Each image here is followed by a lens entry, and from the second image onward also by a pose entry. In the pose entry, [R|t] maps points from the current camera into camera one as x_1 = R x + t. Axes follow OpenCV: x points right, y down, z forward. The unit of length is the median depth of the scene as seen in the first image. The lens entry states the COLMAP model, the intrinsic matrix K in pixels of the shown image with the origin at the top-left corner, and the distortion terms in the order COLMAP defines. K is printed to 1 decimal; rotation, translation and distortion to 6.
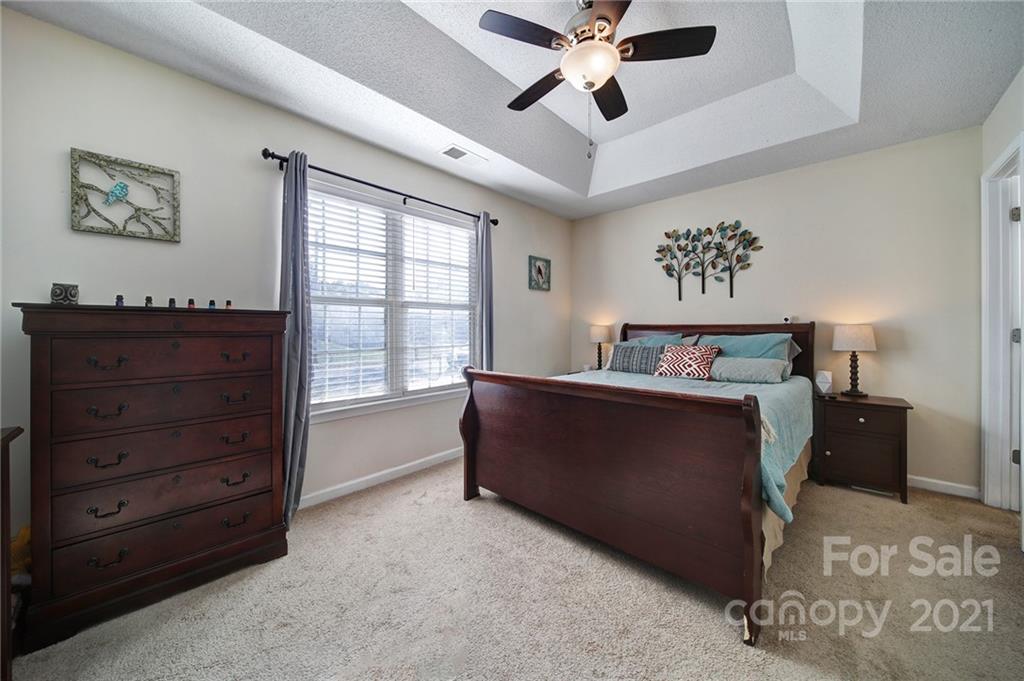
lens RADIAL K [[361.1, 0, 511.6], [0, 361.1, 327.2], [0, 0, 1]] dist [-0.006045, -0.000519]
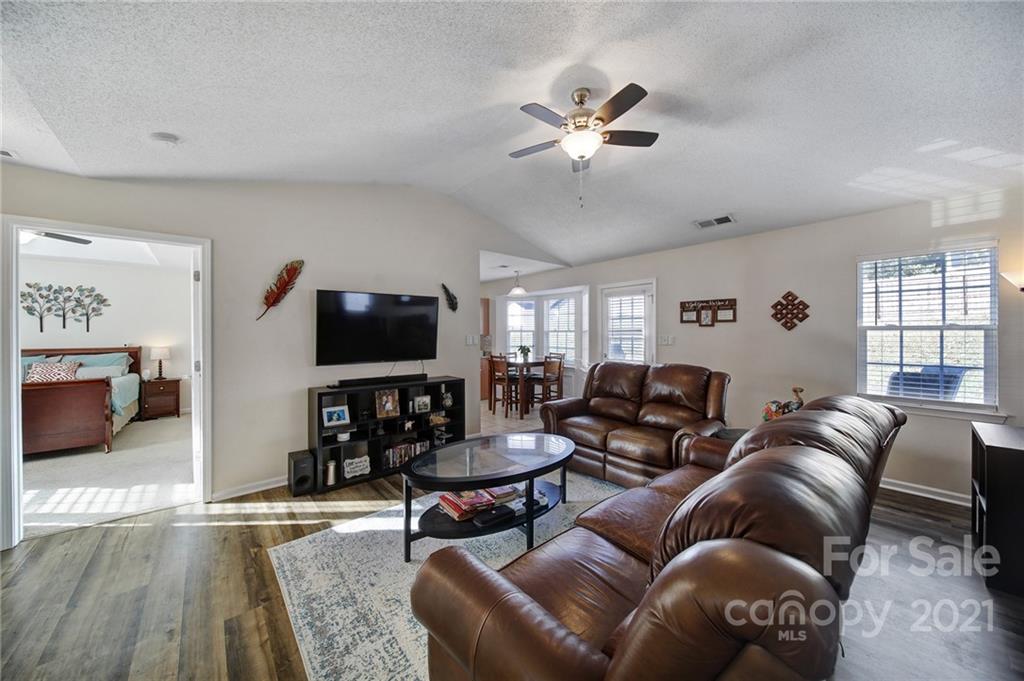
lens RADIAL K [[361.1, 0, 509.1], [0, 361.1, 333.1], [0, 0, 1]] dist [-0.006045, -0.000519]
pose [[0.112342, 0.004871, 0.993658, -0.800544], [0.002702, 0.999983, -0.005208, -0.062049], [-0.993666, 0.003270, 0.112327, -1.103352]]
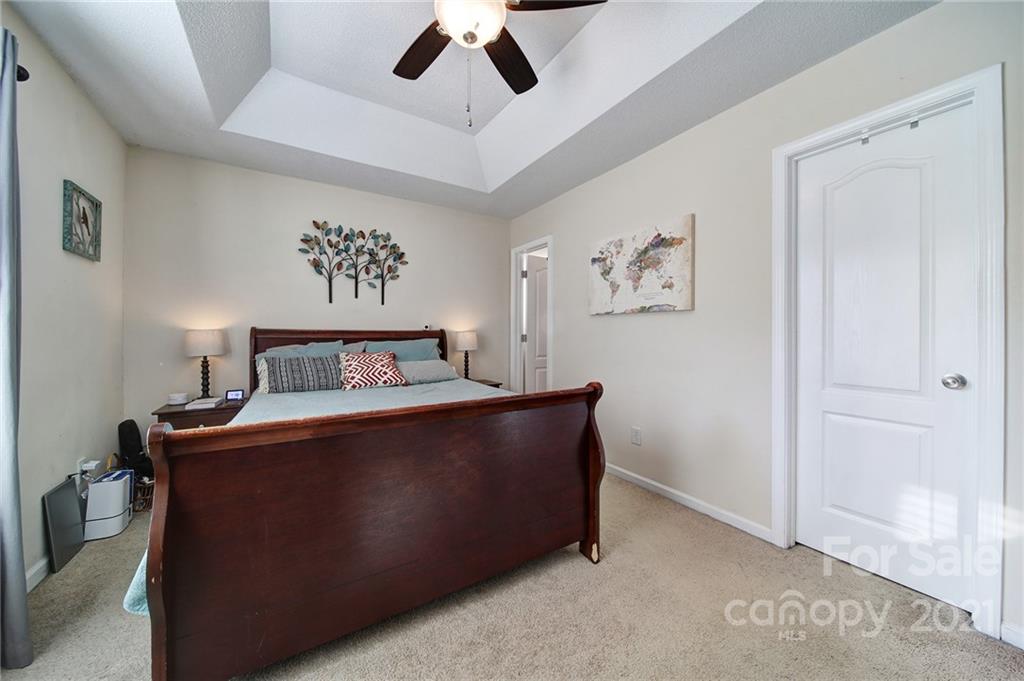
lens RADIAL K [[361.1, 0, 504.5], [0, 361.1, 335.8], [0, 0, 1]] dist [-0.006045, -0.000519]
pose [[0.265455, -0.000543, 0.964123, -0.293700], [-0.001932, 0.999998, 0.001096, 0.005134], [-0.964121, -0.002154, 0.265453, 0.375732]]
